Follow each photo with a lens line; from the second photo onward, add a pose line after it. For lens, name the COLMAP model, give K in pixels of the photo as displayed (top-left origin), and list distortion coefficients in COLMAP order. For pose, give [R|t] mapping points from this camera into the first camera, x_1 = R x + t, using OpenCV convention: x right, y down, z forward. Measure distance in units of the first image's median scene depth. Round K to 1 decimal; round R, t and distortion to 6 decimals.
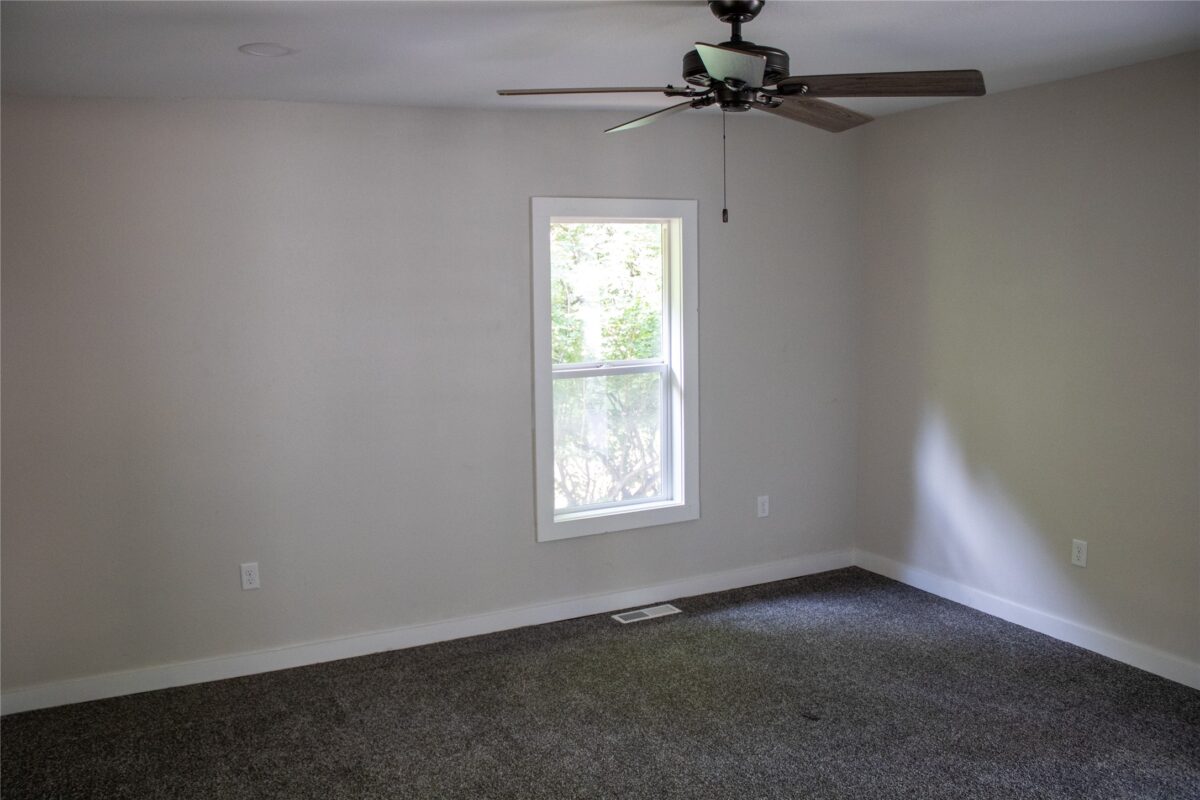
lens RADIAL K [[998.2, 0, 587.4], [0, 998.2, 404.0], [0, 0, 1]] dist [-0.167712, 0.151135]
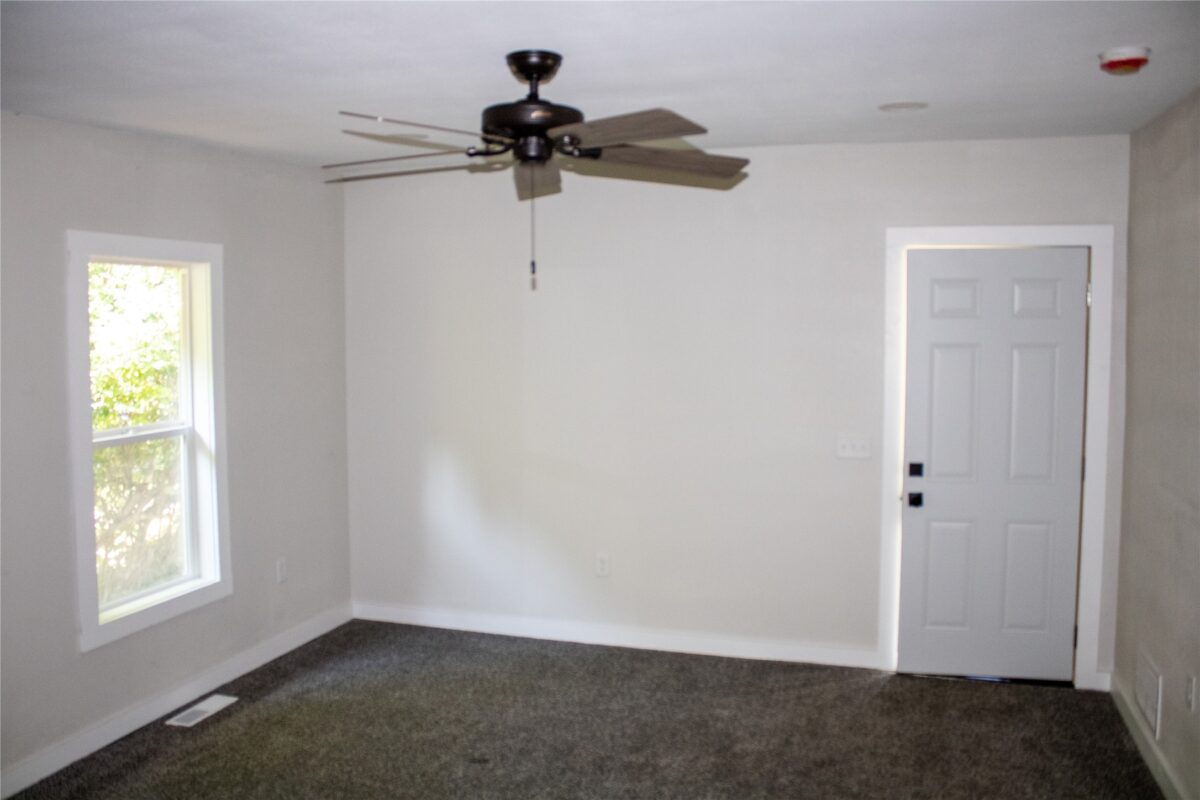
lens RADIAL K [[998.2, 0, 587.4], [0, 998.2, 404.0], [0, 0, 1]] dist [-0.167712, 0.151135]
pose [[0.693612, -0.040532, 0.719207, -0.309833], [0.078972, 0.996676, -0.019991, -0.014561], [-0.716007, 0.070663, 0.694508, 0.144490]]
